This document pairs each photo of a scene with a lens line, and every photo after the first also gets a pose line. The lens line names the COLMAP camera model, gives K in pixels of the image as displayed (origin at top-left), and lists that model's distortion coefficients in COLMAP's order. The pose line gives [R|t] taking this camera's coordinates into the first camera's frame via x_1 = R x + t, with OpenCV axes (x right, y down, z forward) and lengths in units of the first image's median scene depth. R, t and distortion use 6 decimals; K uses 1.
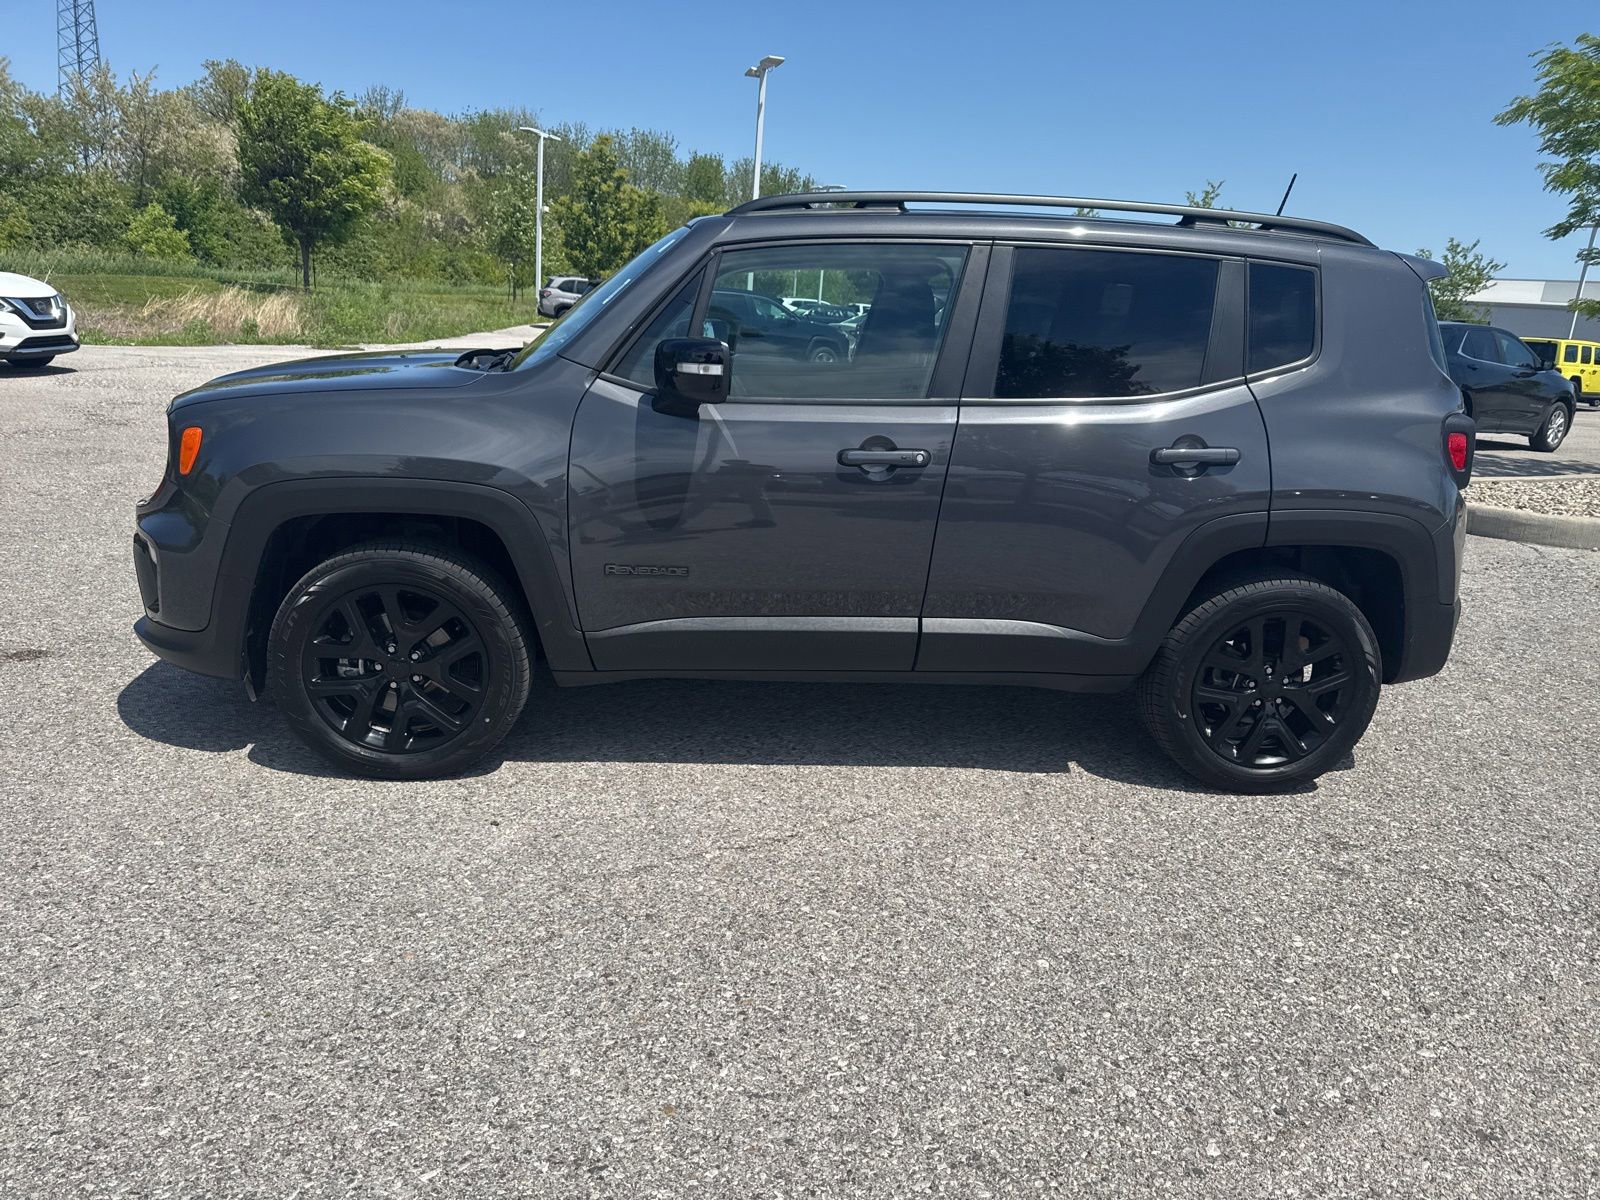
lens RADIAL K [[1129.4, 0, 807.0], [0, 1129.4, 611.3], [0, 0, 1]] dist [0.021635, -0.032989]
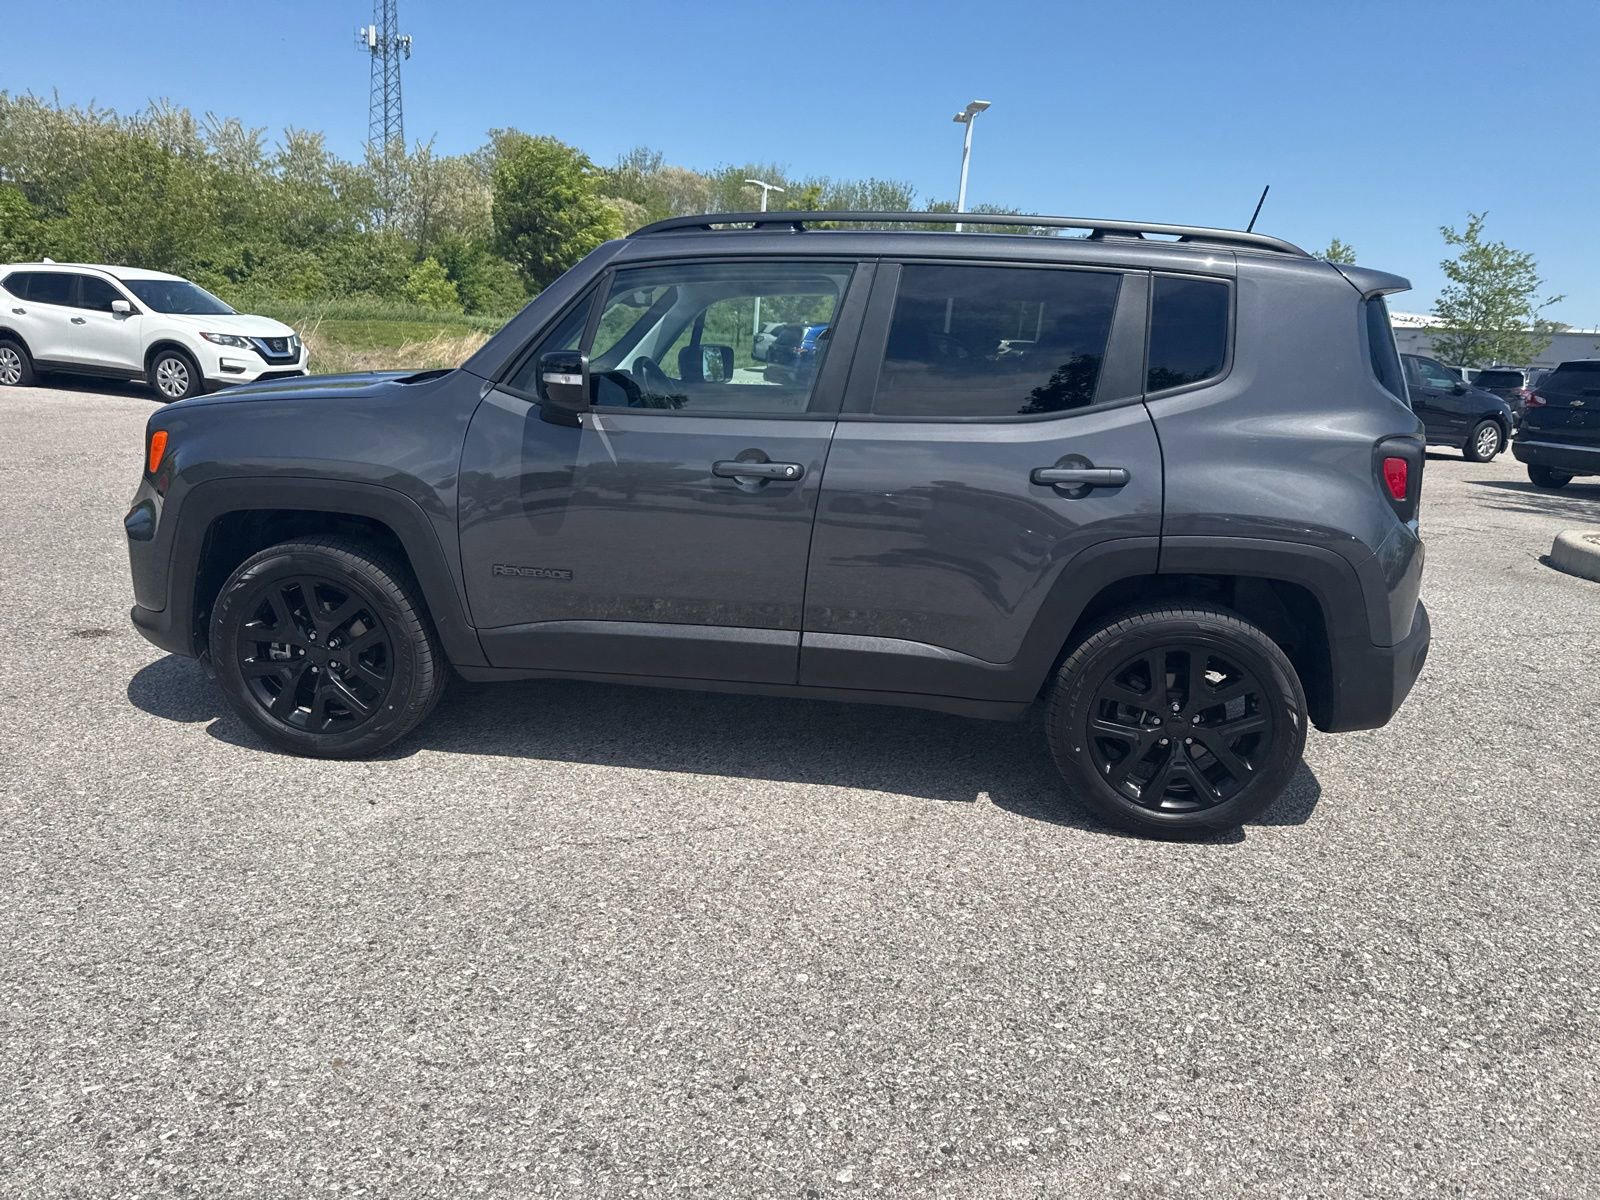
lens RADIAL K [[1129.4, 0, 807.0], [0, 1129.4, 611.3], [0, 0, 1]] dist [0.021635, -0.032989]
pose [[0.979496, 0.044244, -0.196544, 0.311348], [-0.051490, 0.998164, -0.031908, 0.019780], [0.194772, 0.041374, 0.979976, 0.022598]]
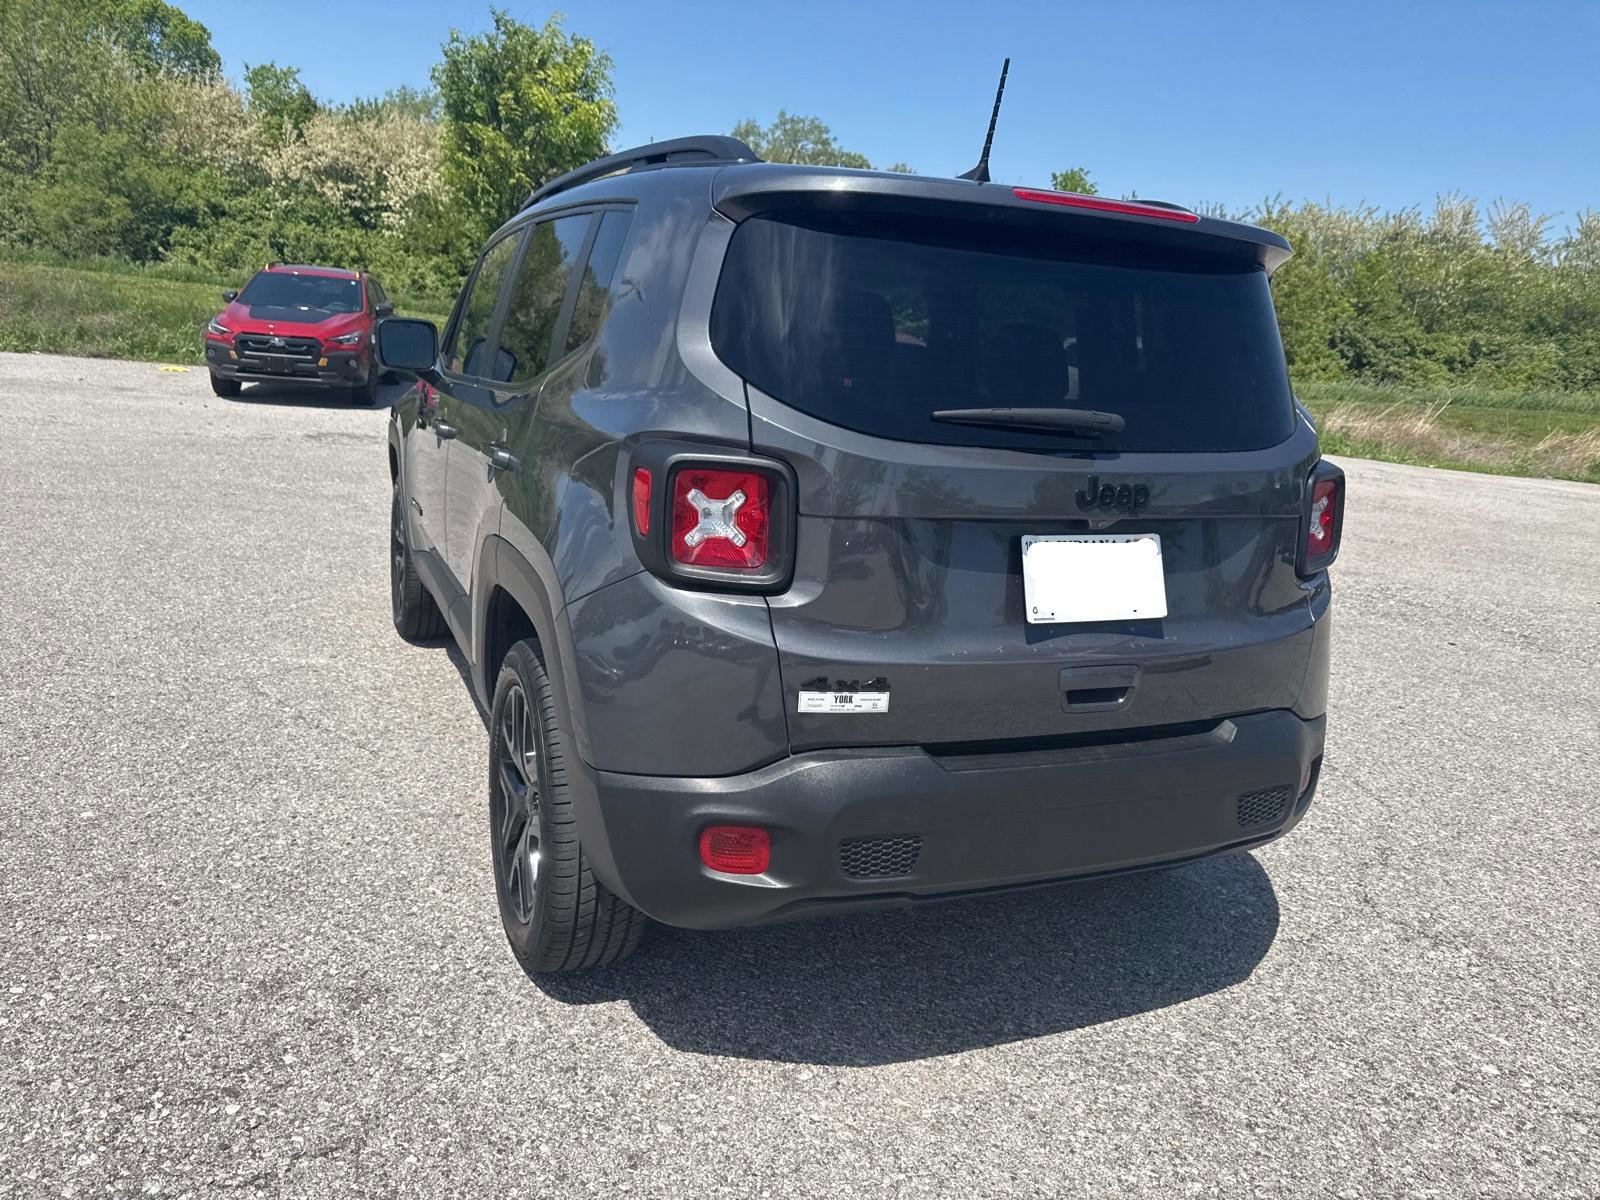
lens RADIAL K [[1135.6, 0, 793.8], [0, 1135.6, 595.5], [0, 0, 1]] dist [0.032512, -0.044365]
pose [[0.329021, 0.183425, -0.926337, 1.187871], [-0.312100, 0.946952, 0.076653, -0.175072], [0.891257, 0.263889, 0.368814, 0.919793]]
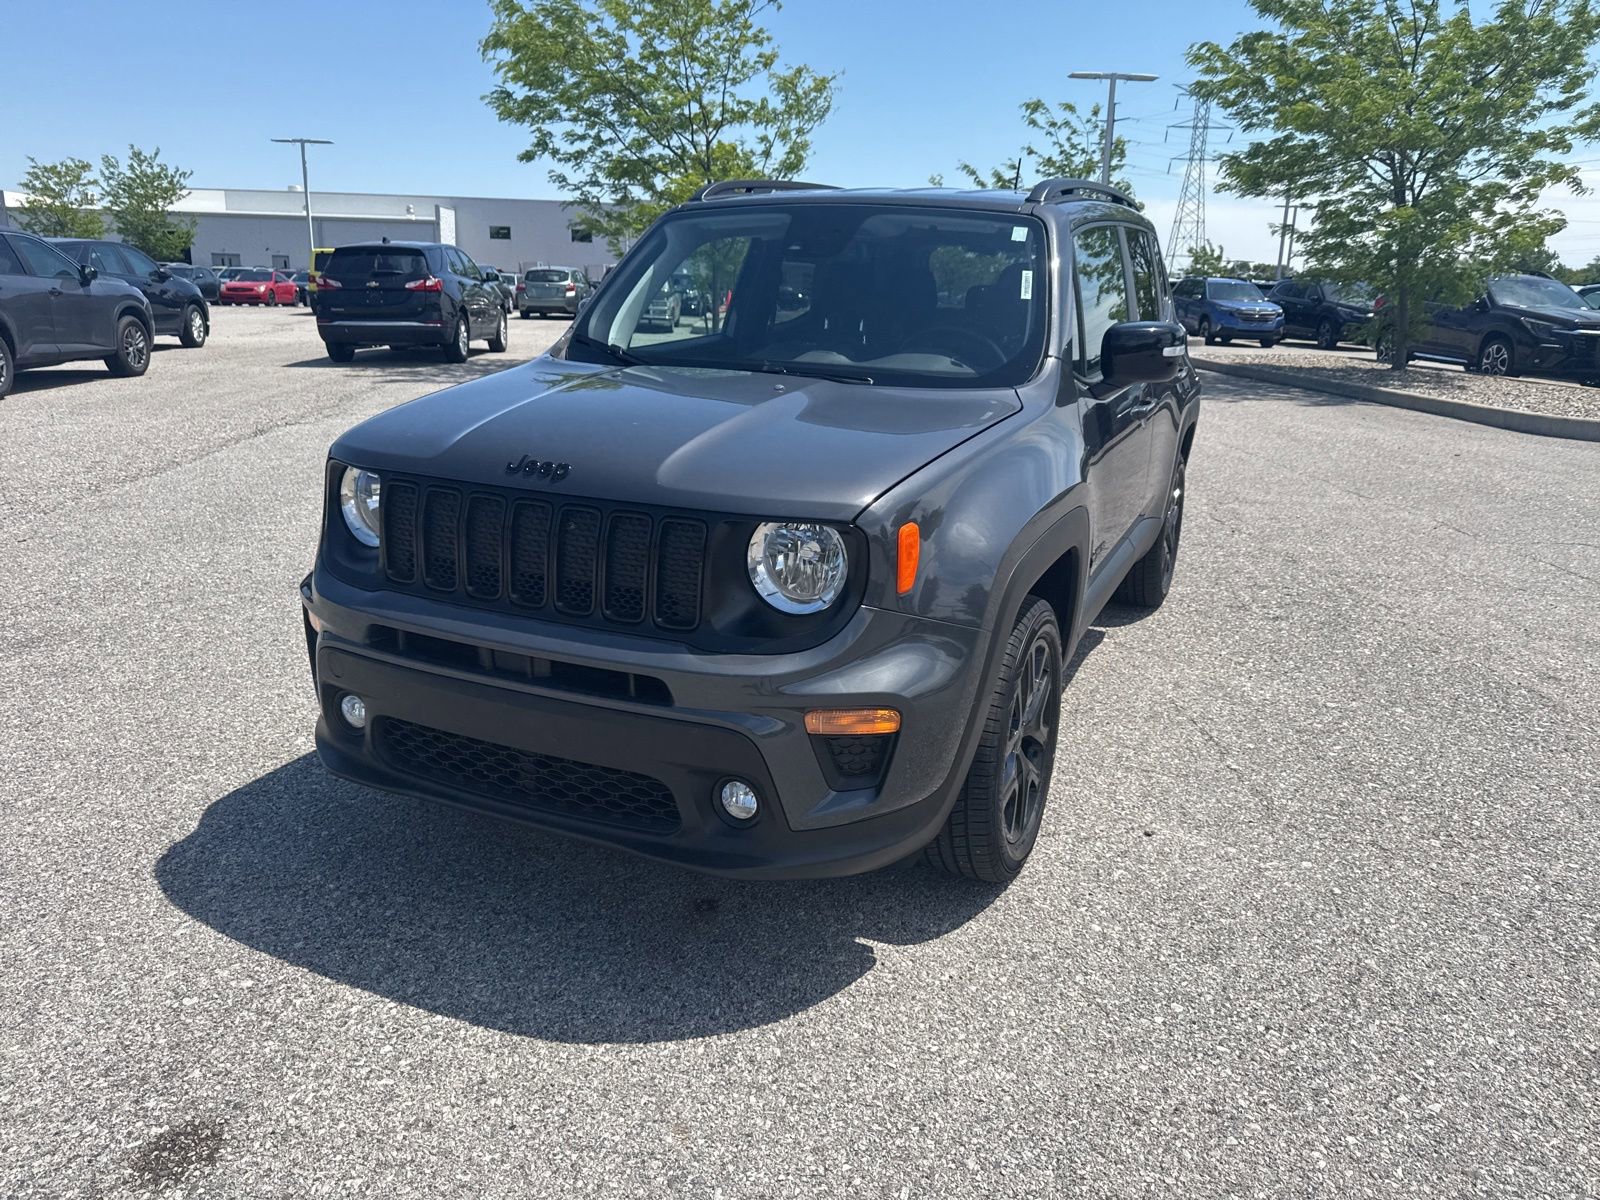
lens RADIAL K [[1128.7, 0, 810.3], [0, 1128.7, 597.3], [0, 0, 1]] dist [0.044829, -0.072368]
pose [[0.488530, -0.288586, 0.823442, -1.121567], [0.235524, 0.952306, 0.194017, -0.257655], [-0.840159, 0.099157, 0.533199, 0.667850]]
